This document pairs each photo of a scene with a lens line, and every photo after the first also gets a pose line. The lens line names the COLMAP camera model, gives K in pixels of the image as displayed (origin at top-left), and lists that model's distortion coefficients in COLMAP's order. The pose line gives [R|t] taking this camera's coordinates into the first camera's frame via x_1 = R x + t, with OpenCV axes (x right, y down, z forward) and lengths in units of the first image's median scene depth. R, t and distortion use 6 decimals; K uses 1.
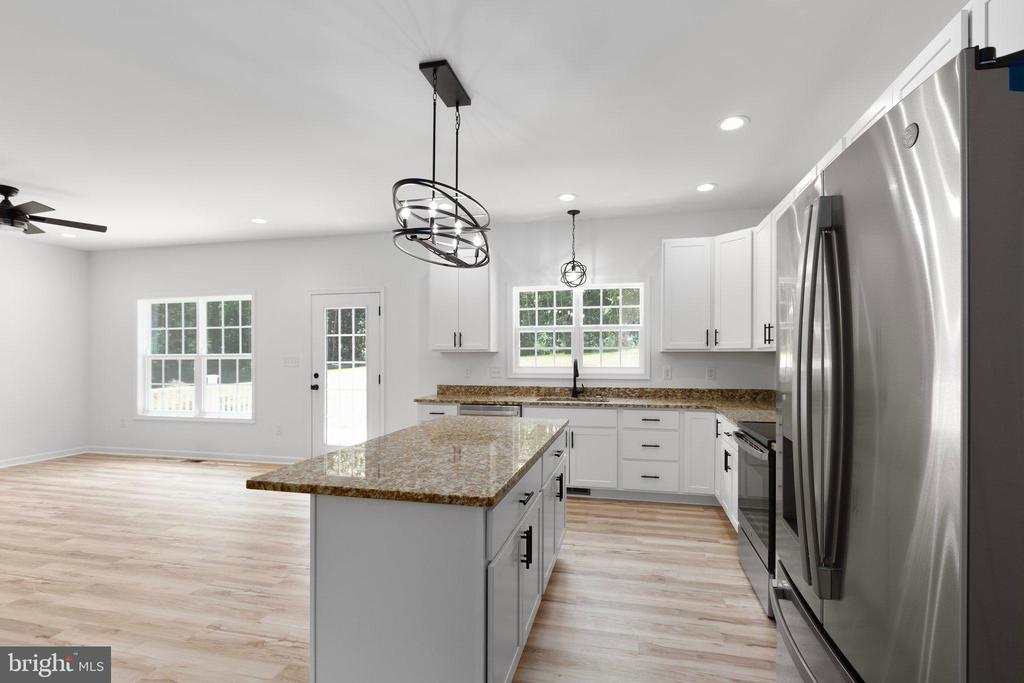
lens RADIAL K [[480.8, 0, 510.3], [0, 480.8, 352.3], [0, 0, 1]] dist [-0.007052, 0.001321]
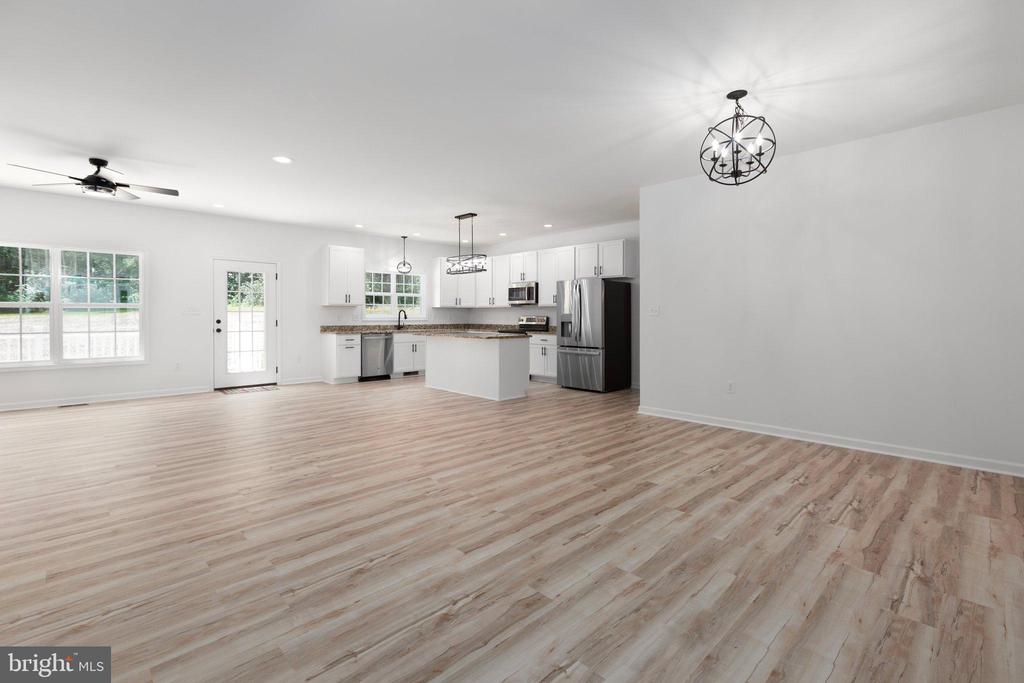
lens RADIAL K [[470.1, 0, 514.5], [0, 470.1, 317.6], [0, 0, 1]] dist [-0.002616, 0.000509]
pose [[0.537671, -0.000760, 0.843154, -1.201744], [-0.007156, 0.999959, 0.005464, 0.028735], [-0.843124, -0.008971, 0.537644, -0.417083]]
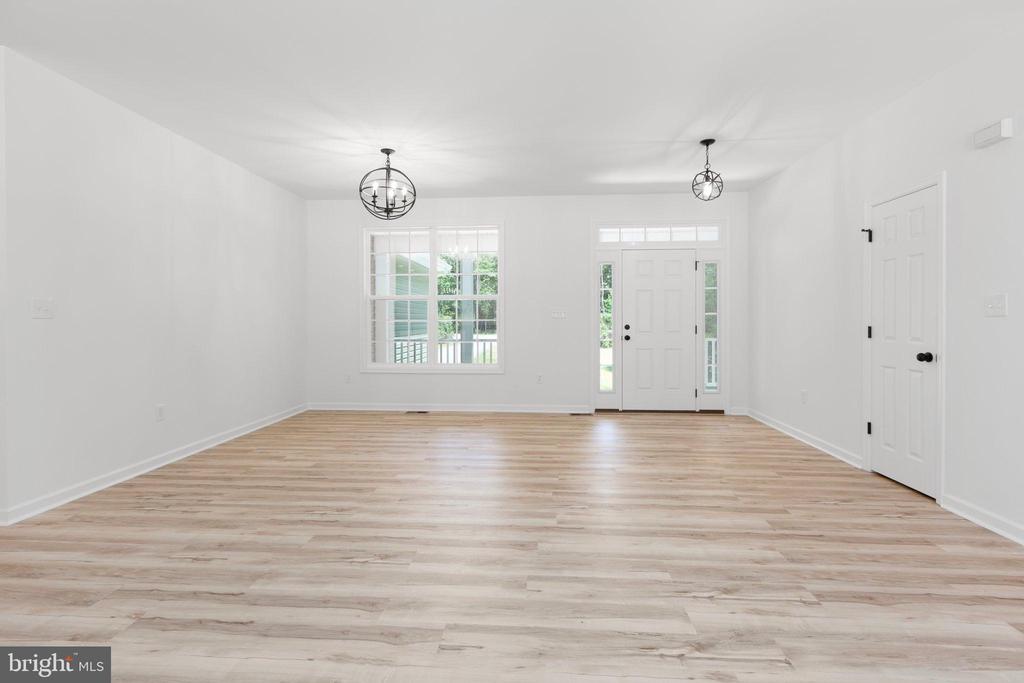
lens RADIAL K [[470.1, 0, 509.7], [0, 470.1, 322.8], [0, 0, 1]] dist [-0.002616, 0.000509]
pose [[-0.985834, 0.001405, -0.167720, -0.554579], [0.001659, 0.999998, -0.001379, 0.035439], [0.167718, -0.001638, -0.985834, 0.567765]]
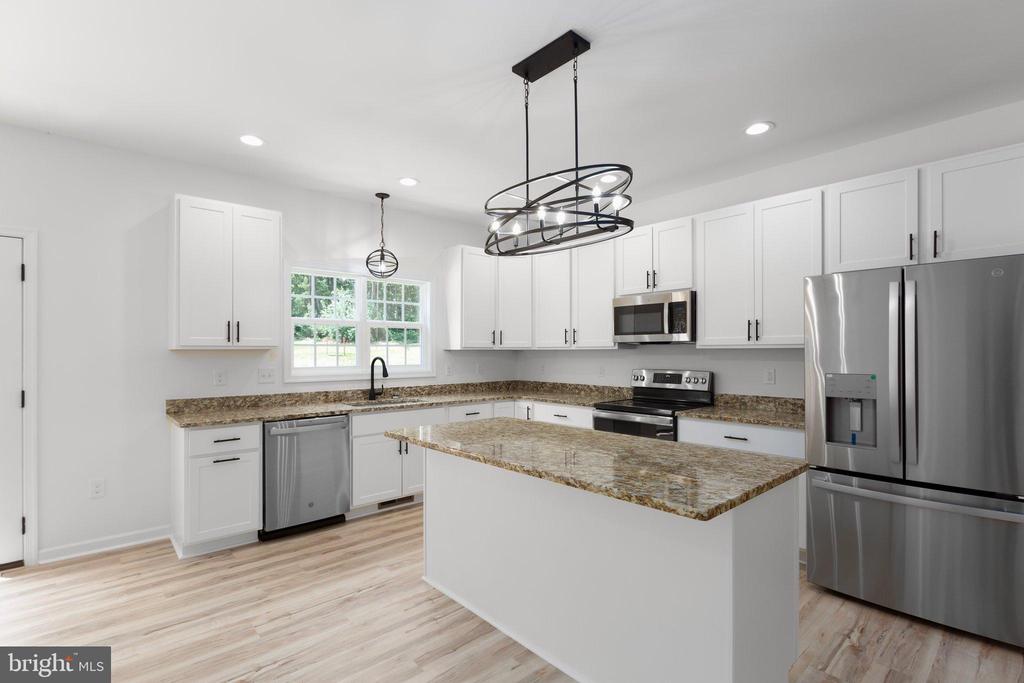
lens RADIAL K [[480.8, 0, 518.6], [0, 480.8, 345.5], [0, 0, 1]] dist [-0.007052, 0.001321]
pose [[0.560695, 0.010022, 0.827962, -0.446974], [-0.002675, 0.999943, -0.010292, -0.000036], [-0.828018, 0.003556, 0.560690, 0.264034]]
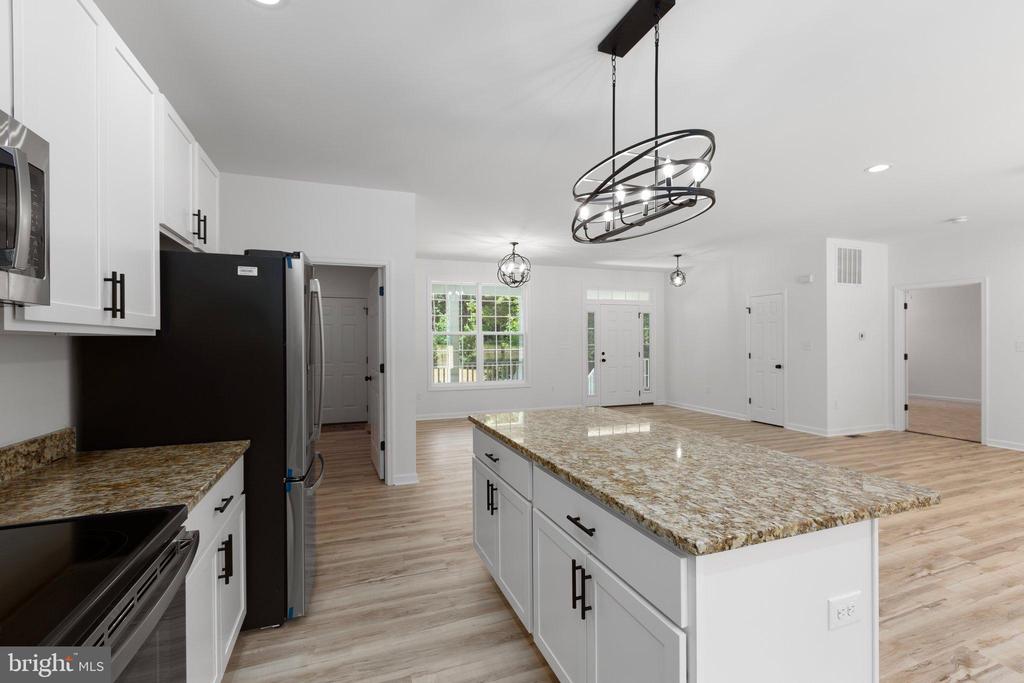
lens RADIAL K [[455.8, 0, 516.7], [0, 455.8, 342.5], [0, 0, 1]] dist [-0.009899, -0.000457]
pose [[-0.831404, 0.000189, -0.555669, 0.234307], [0.003962, 0.999977, -0.005588, 0.011653], [0.555654, -0.006848, -0.831385, 0.762789]]
